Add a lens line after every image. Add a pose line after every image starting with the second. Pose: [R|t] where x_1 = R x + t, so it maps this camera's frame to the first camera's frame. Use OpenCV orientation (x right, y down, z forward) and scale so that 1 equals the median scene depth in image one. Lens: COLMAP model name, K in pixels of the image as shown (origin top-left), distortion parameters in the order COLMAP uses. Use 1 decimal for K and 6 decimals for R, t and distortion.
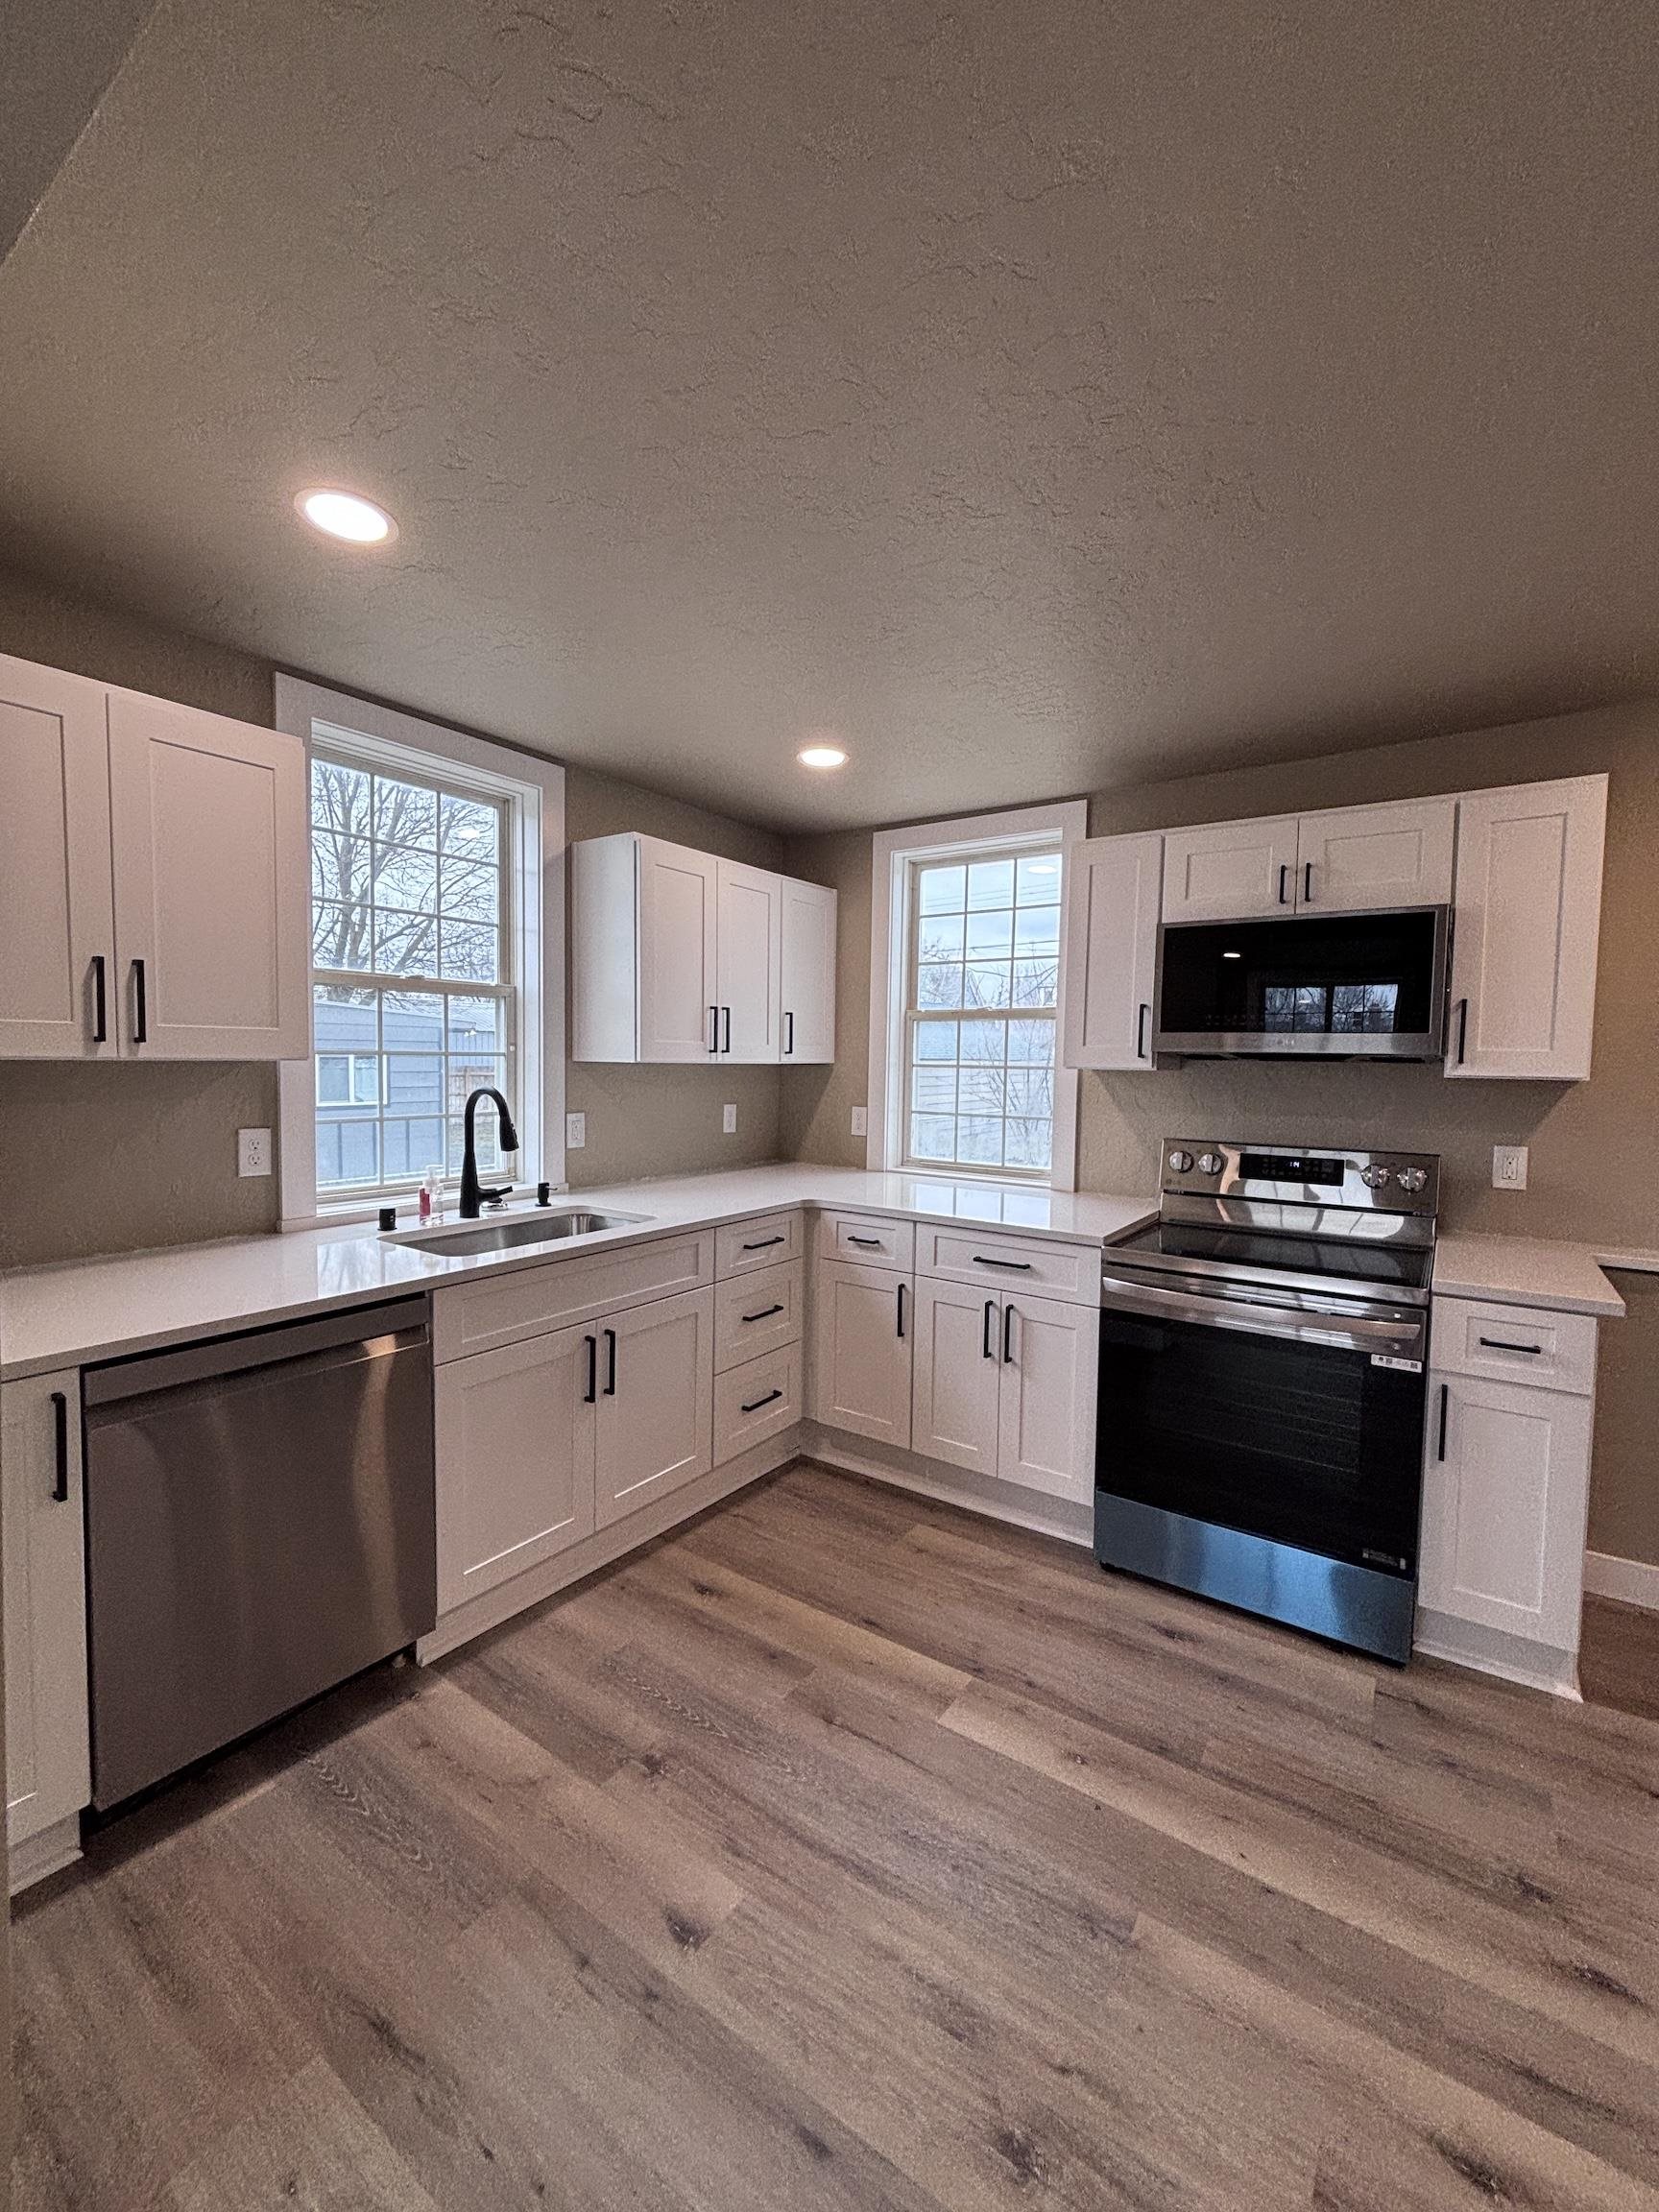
lens RADIAL K [[891.9, 0, 831.6], [0, 891.9, 1100.5], [0, 0, 1]] dist [-0.002851, 0.000489]
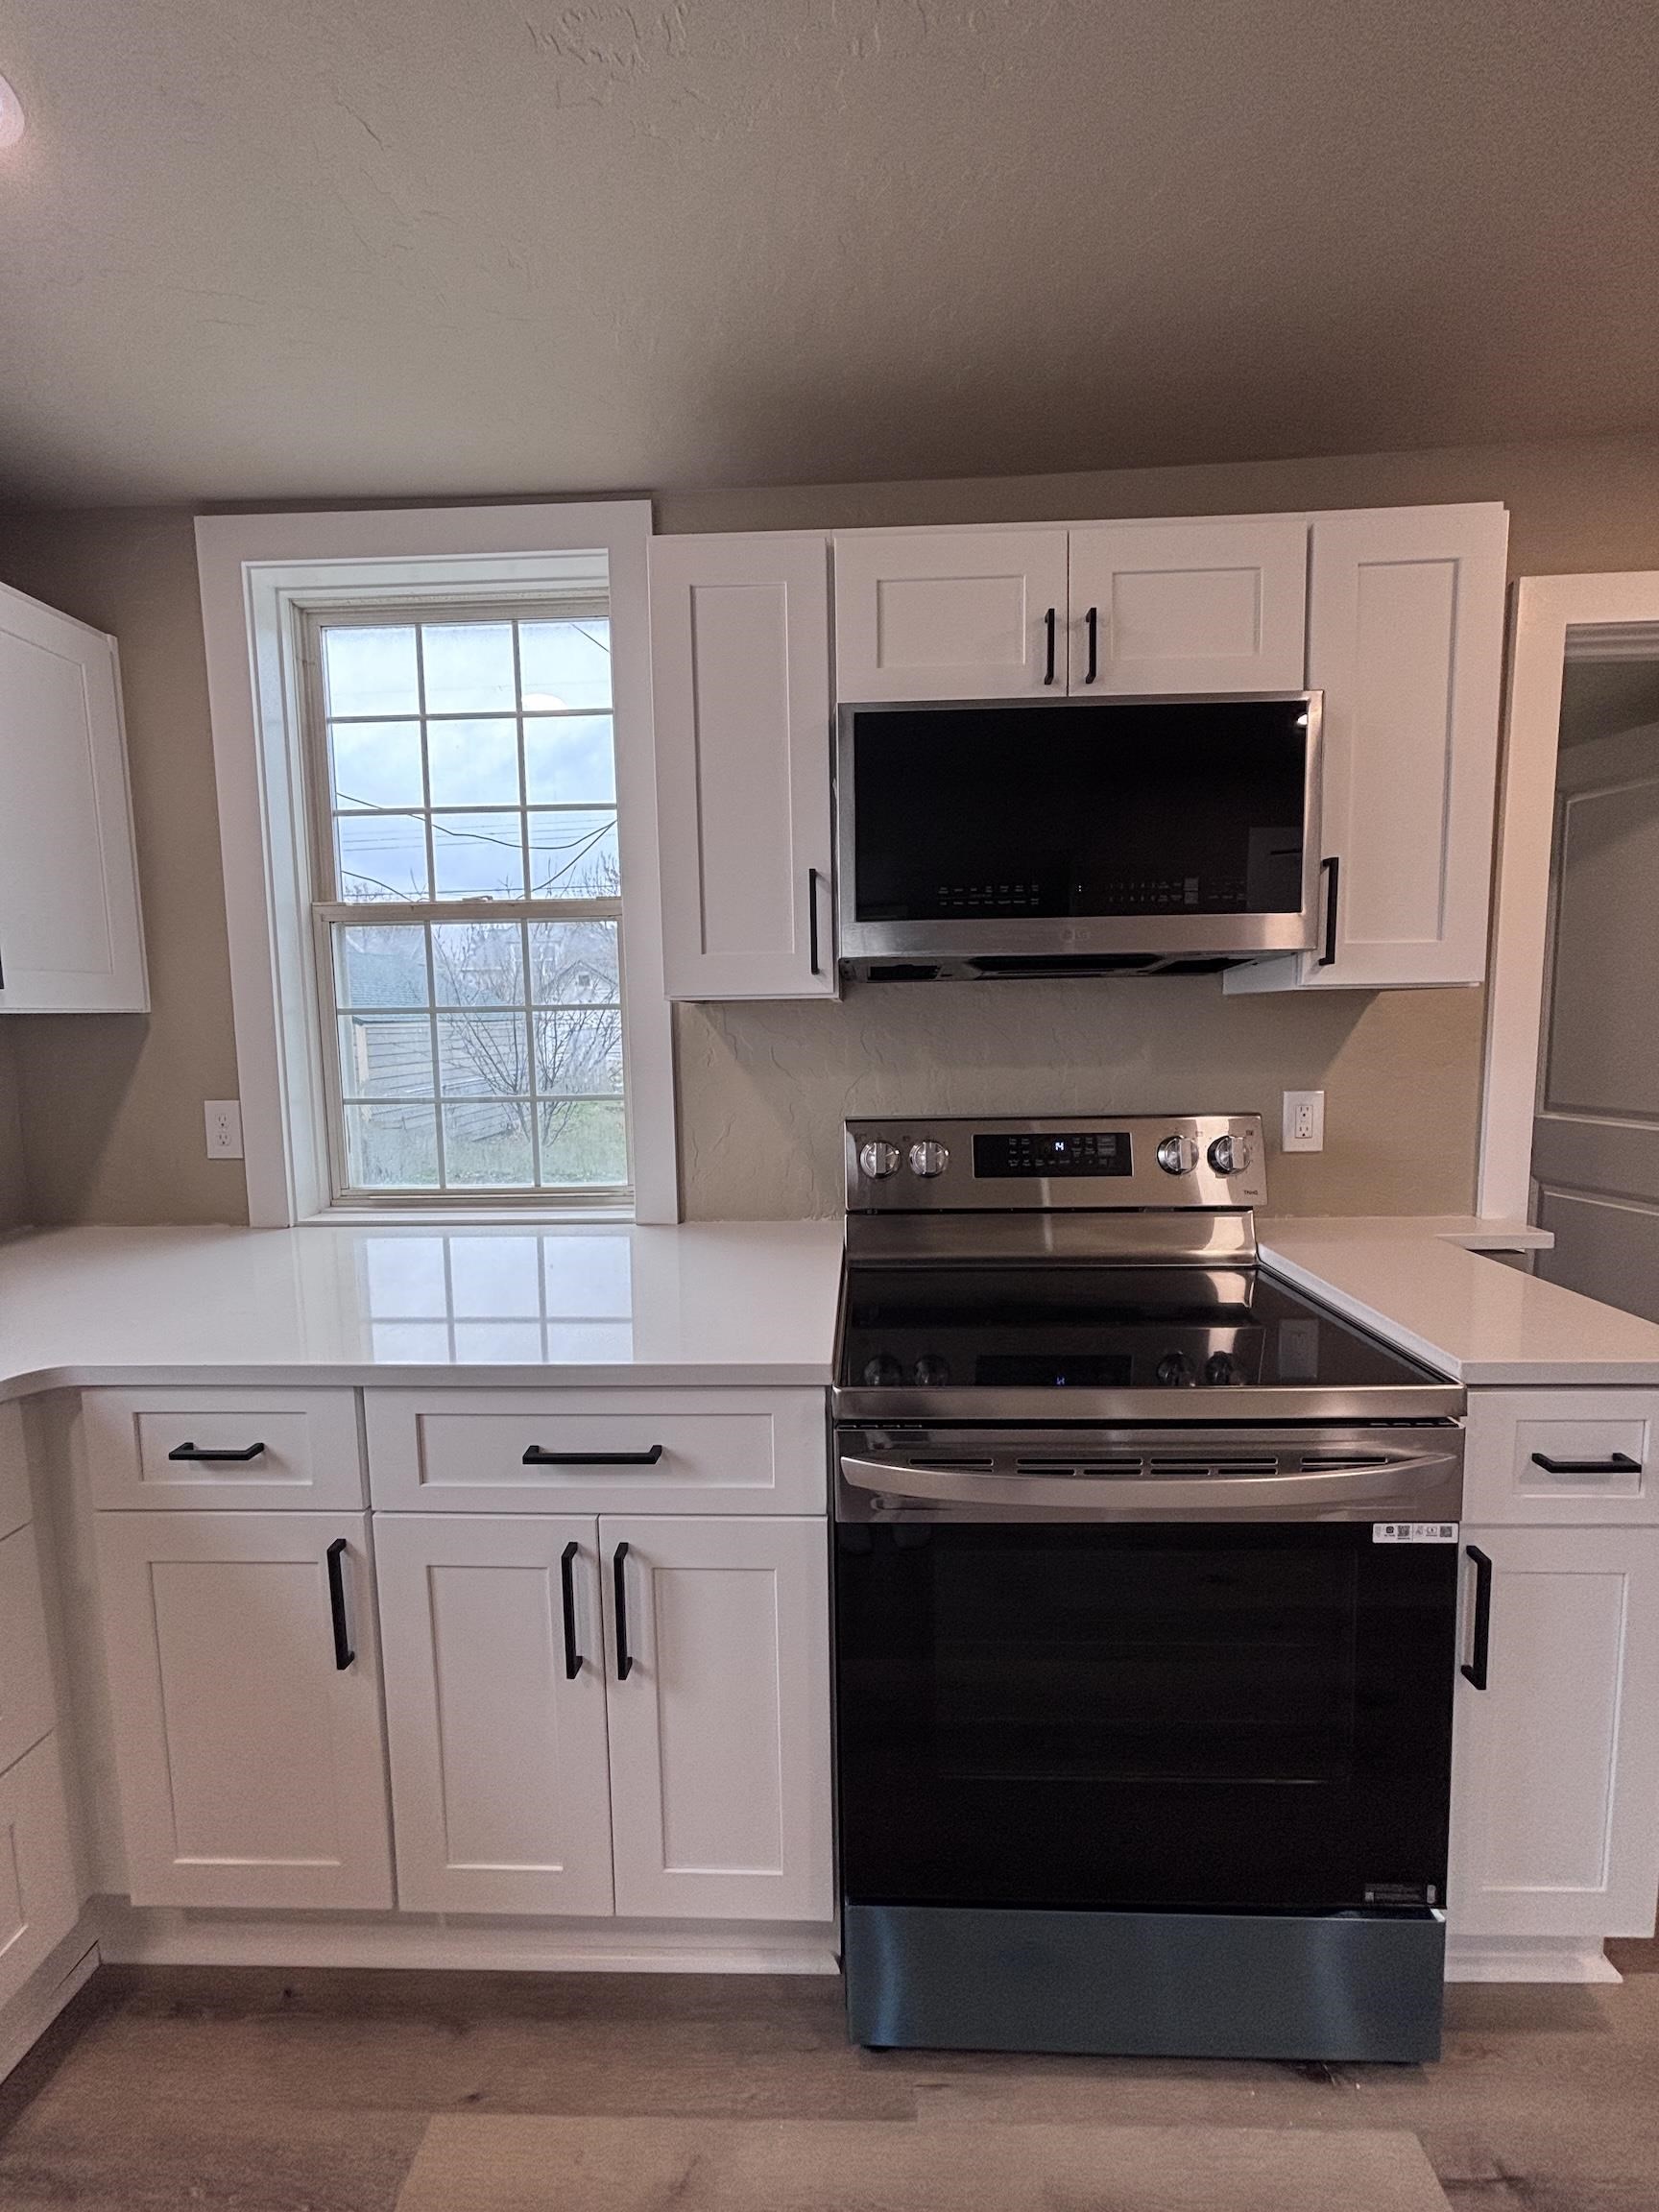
lens RADIAL K [[891.9, 0, 834.9], [0, 891.9, 1101.7], [0, 0, 1]] dist [-0.002851, 0.000489]
pose [[0.838687, -0.083747, 0.538137, 0.074492], [0.058060, 0.996224, 0.064549, -0.006095], [-0.541511, -0.022892, 0.840382, 0.599858]]
